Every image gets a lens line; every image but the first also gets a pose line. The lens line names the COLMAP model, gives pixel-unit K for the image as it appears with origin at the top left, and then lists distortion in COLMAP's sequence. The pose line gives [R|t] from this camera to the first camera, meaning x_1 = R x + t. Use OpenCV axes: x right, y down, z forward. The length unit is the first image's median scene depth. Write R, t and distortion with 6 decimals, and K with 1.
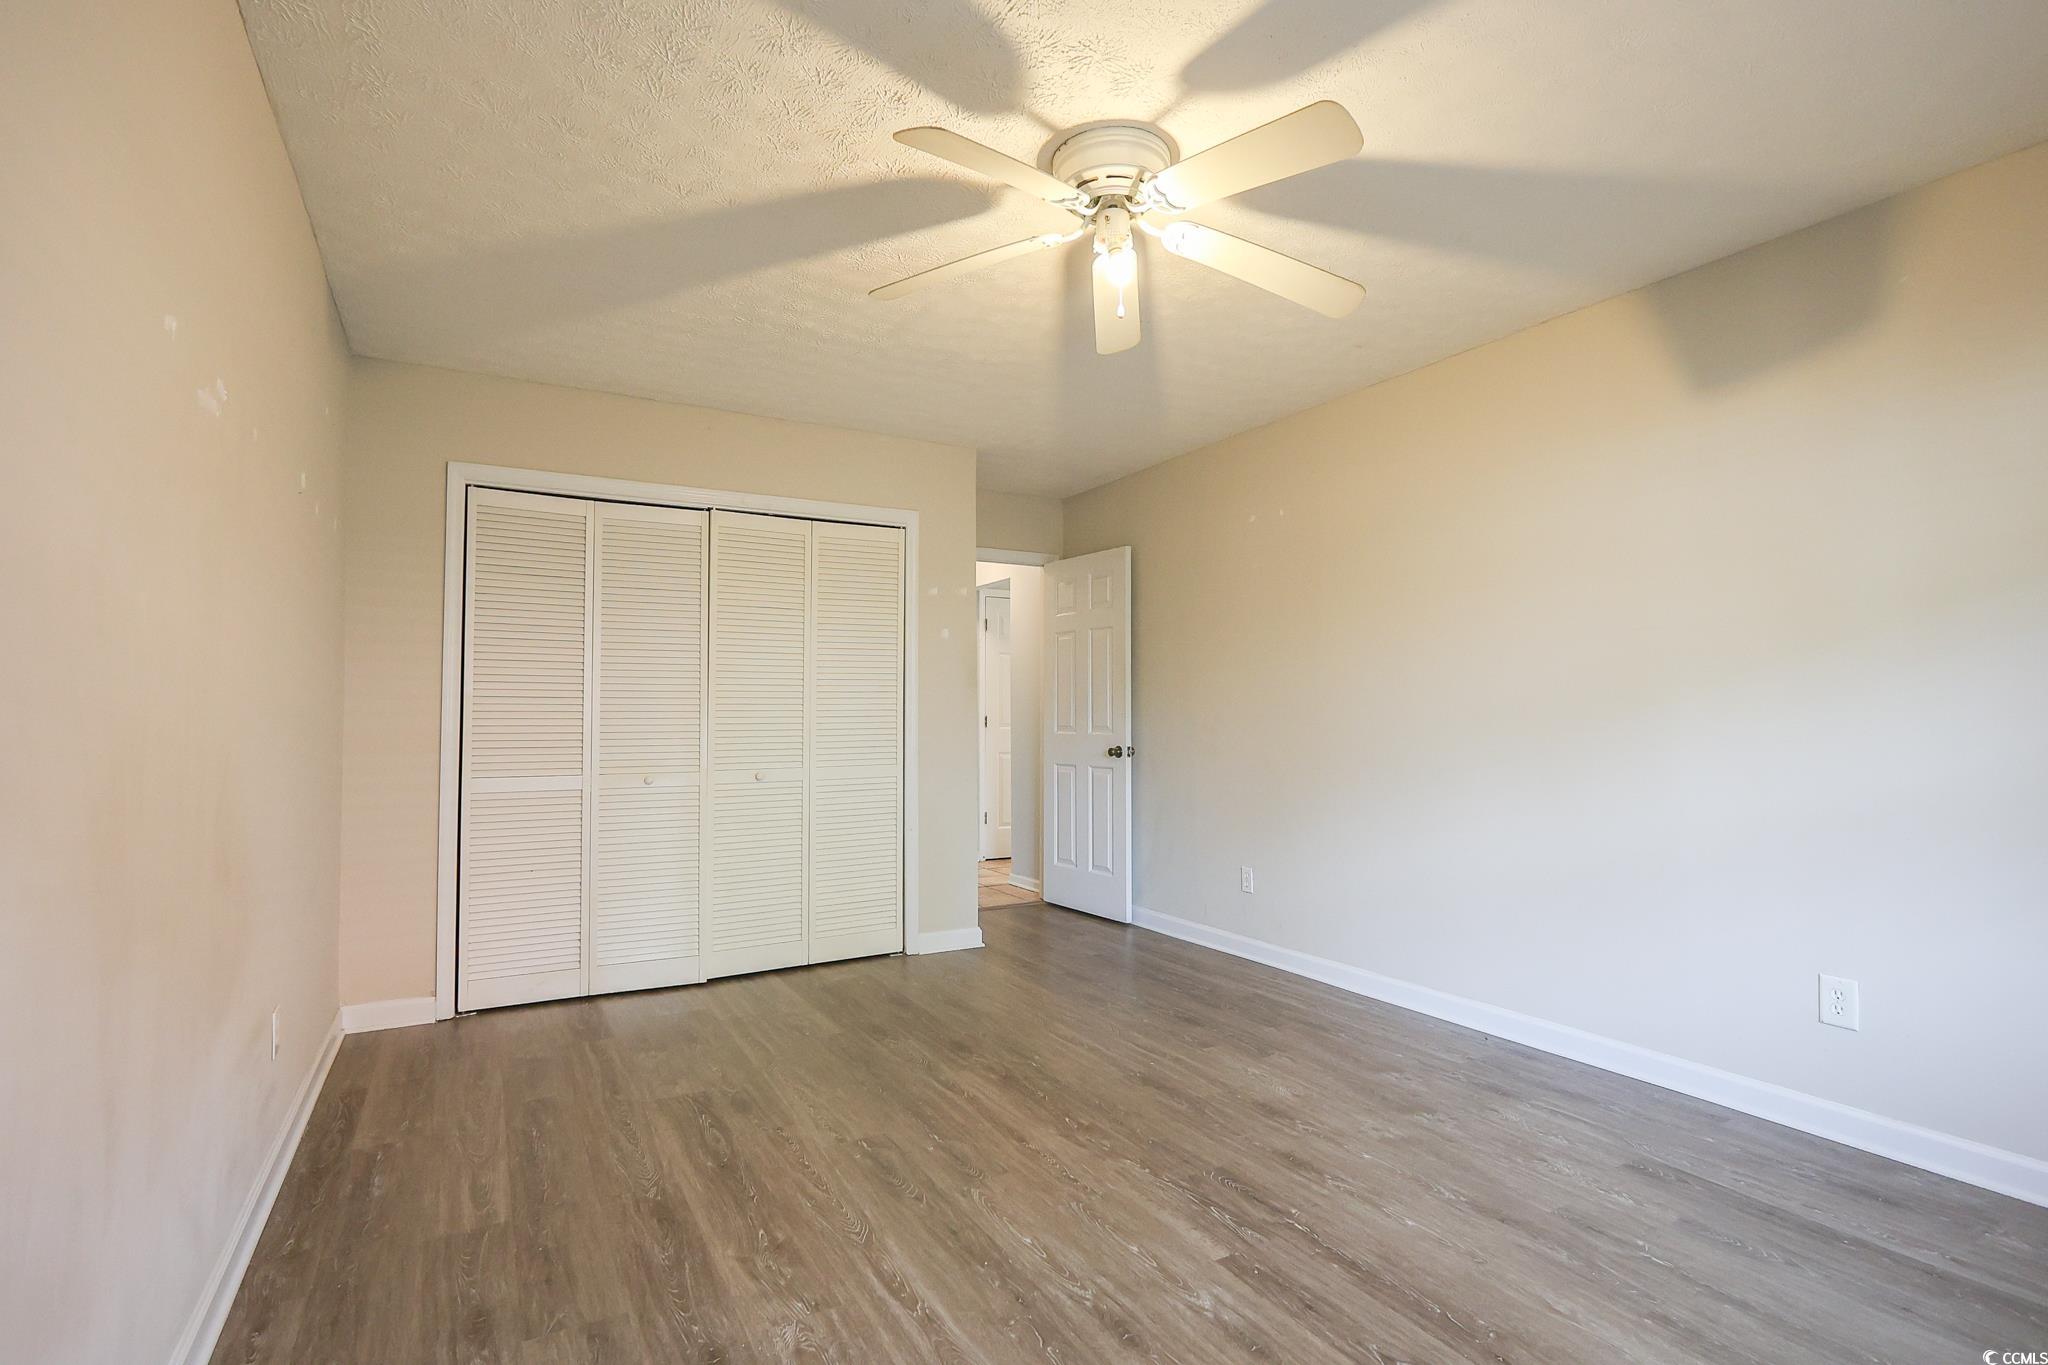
lens RADIAL K [[965.0, 0, 1016.4], [0, 965.0, 678.5], [0, 0, 1]] dist [-0.005252, 0.004164]
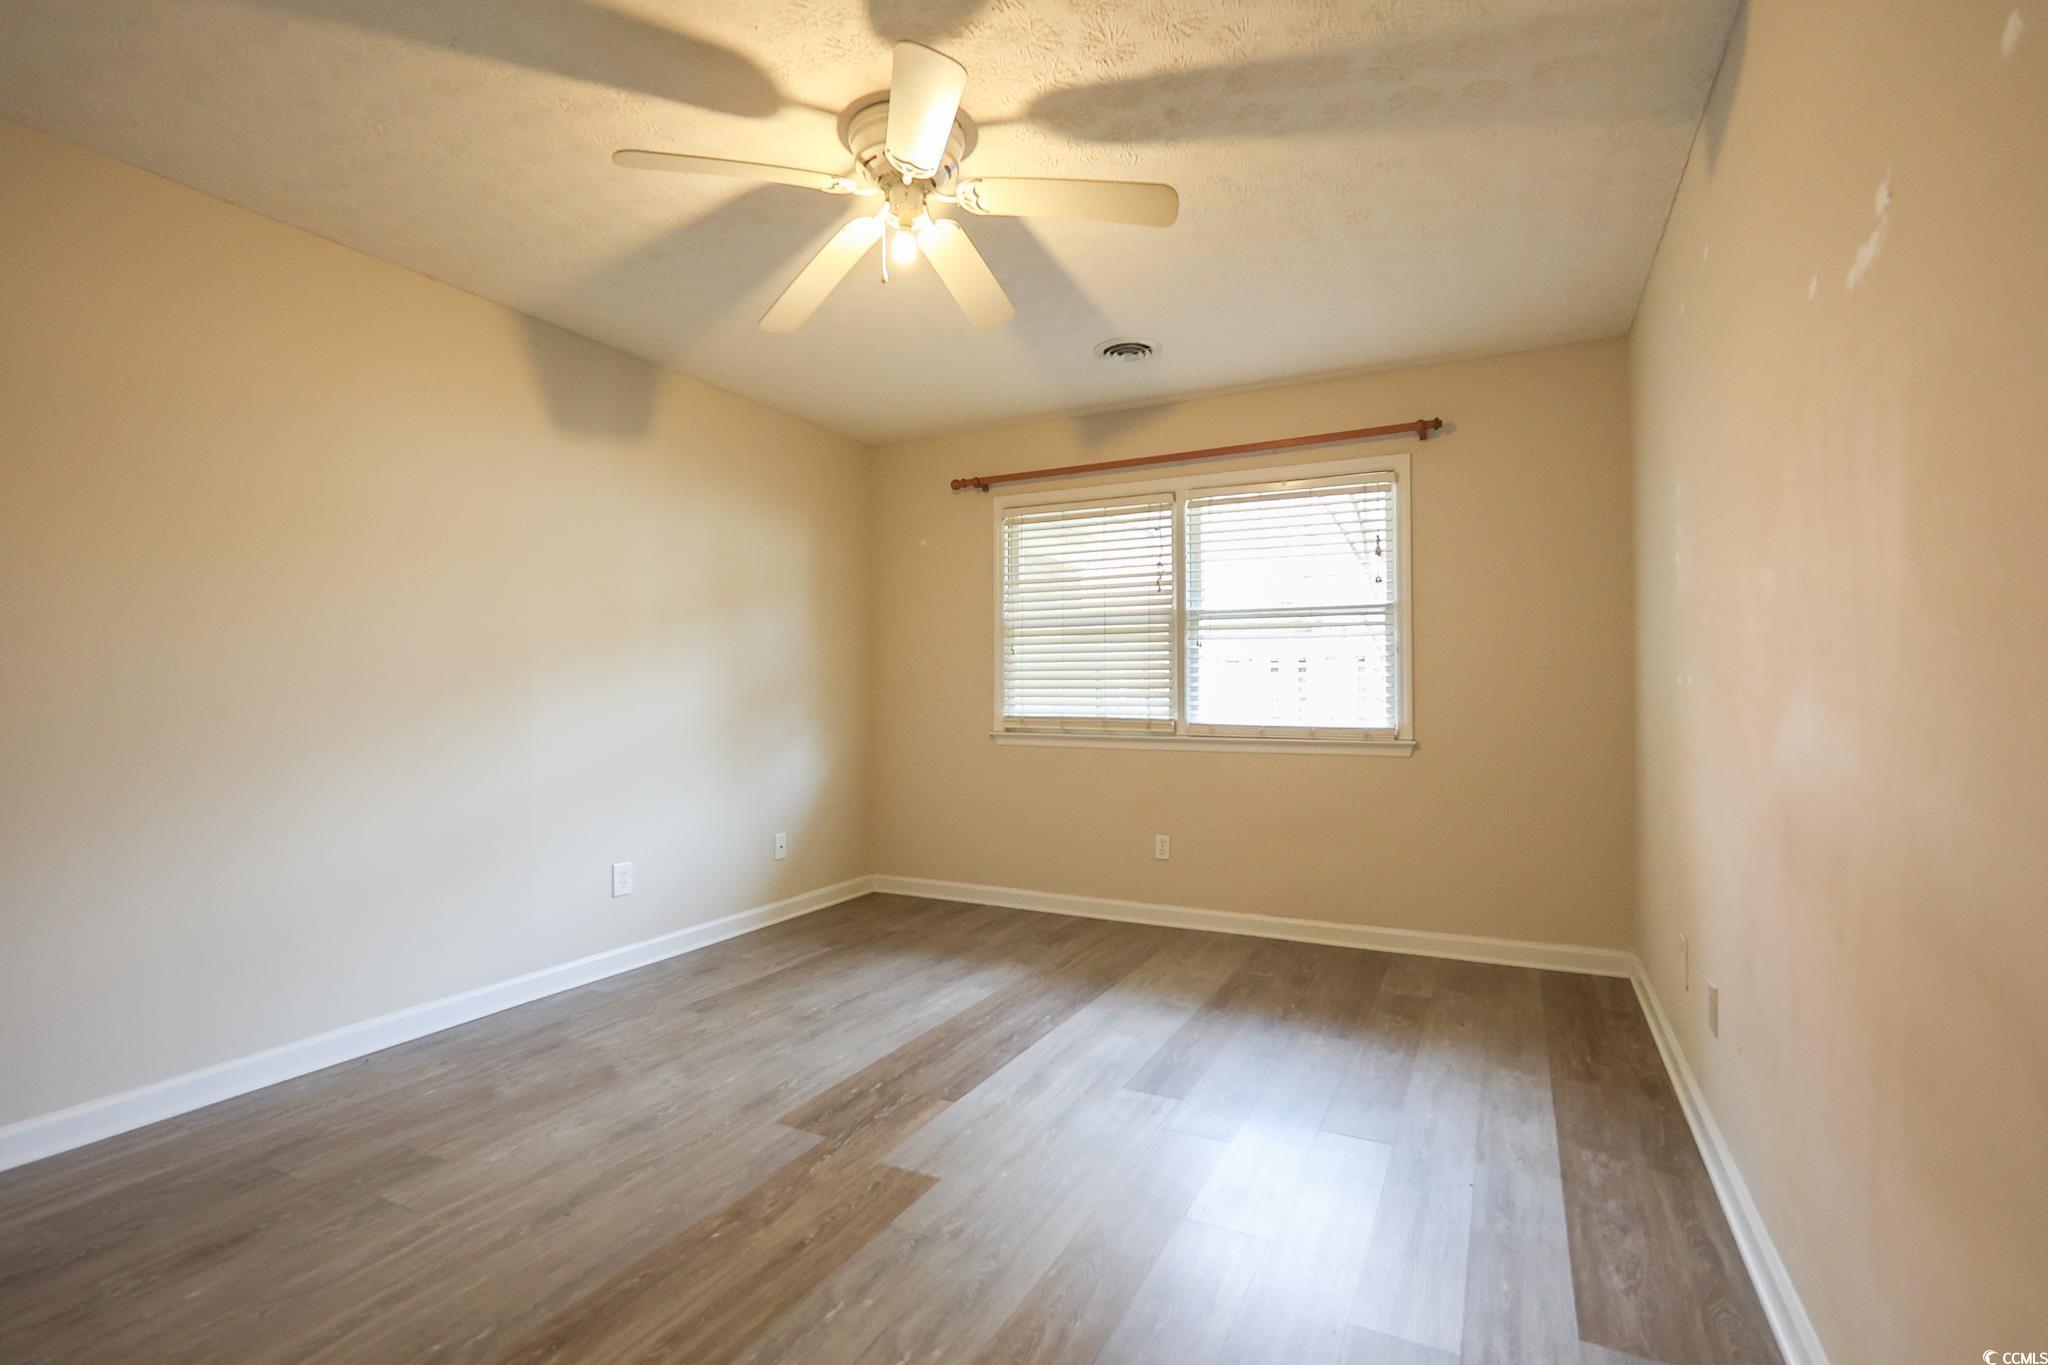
lens RADIAL K [[965.0, 0, 1016.4], [0, 965.0, 678.5], [0, 0, 1]] dist [-0.005252, 0.004164]
pose [[-0.548670, 0.013897, 0.835923, -0.719614], [-0.027749, 0.999008, -0.034821, 0.056394], [-0.835578, -0.042301, -0.547740, 1.280146]]
